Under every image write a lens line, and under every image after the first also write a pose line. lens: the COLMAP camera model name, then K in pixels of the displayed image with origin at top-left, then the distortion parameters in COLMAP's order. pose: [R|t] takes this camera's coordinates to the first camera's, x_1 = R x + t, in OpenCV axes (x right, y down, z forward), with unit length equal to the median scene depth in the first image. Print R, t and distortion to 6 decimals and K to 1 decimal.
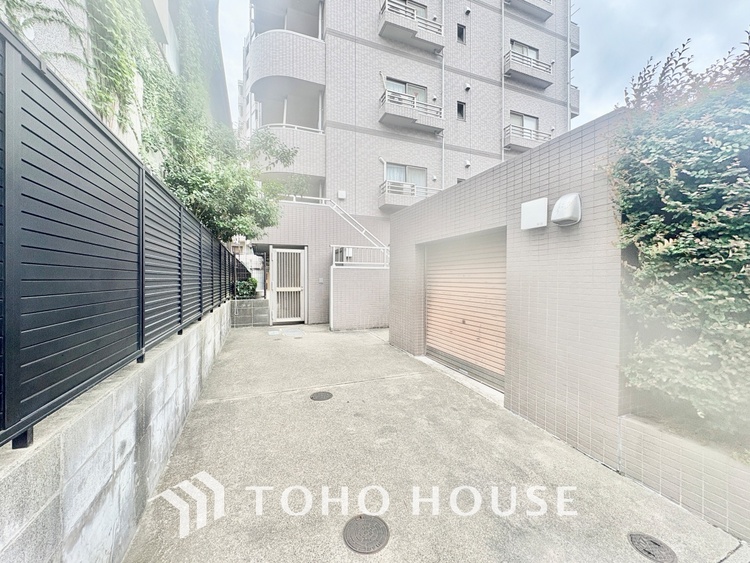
lens RADIAL K [[298.2, 0, 376.4], [0, 298.2, 280.4], [0, 0, 1]] dist [0.000517, -0.001222]
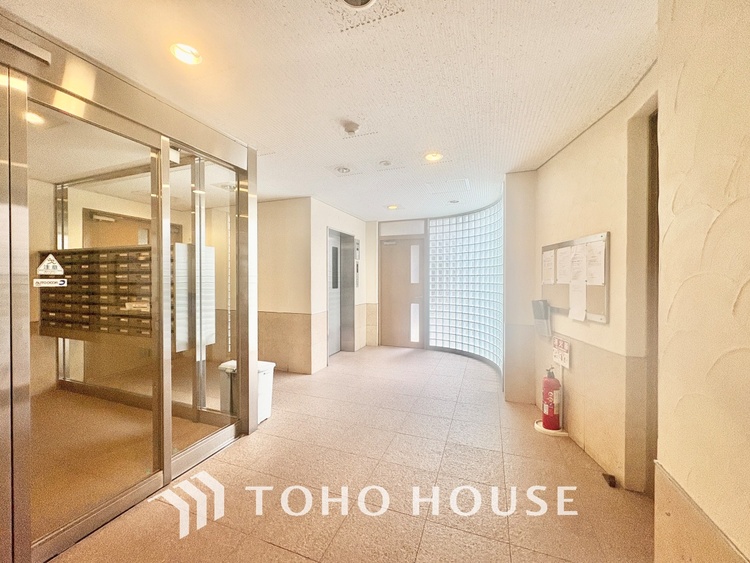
lens RADIAL K [[298.2, 0, 374.8], [0, 298.2, 280.9], [0, 0, 1]] dist [0.000517, -0.001222]
pose [[0.999986, 0.000269, -0.005367, -0.093800], [-0.000274, 0.999999, -0.000968, -0.068563], [0.005367, 0.000970, 0.999985, 0.688791]]
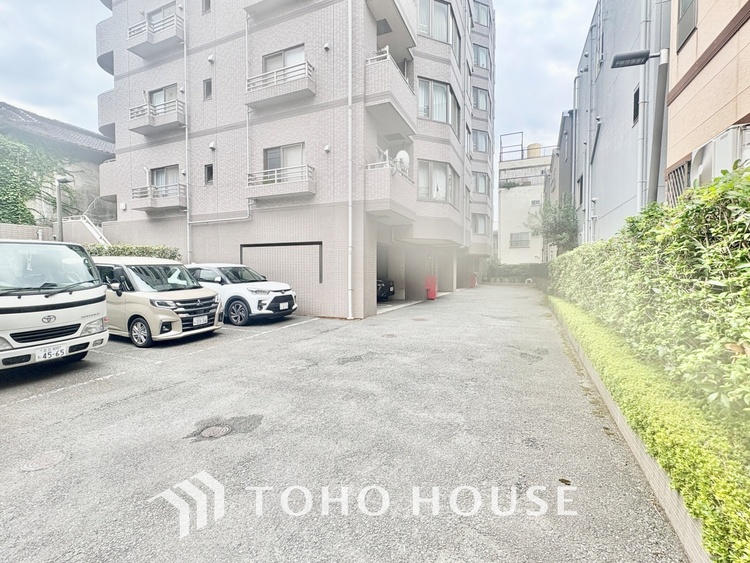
lens RADIAL K [[343.6, 0, 375.6], [0, 343.6, 279.4], [0, 0, 1]] dist [0.002988, -0.000174]
pose [[0.704711, 0.024424, -0.709074, 1.677489], [-0.005629, 0.999568, 0.028836, -0.024465], [0.709472, -0.016330, 0.704544, 0.730932]]
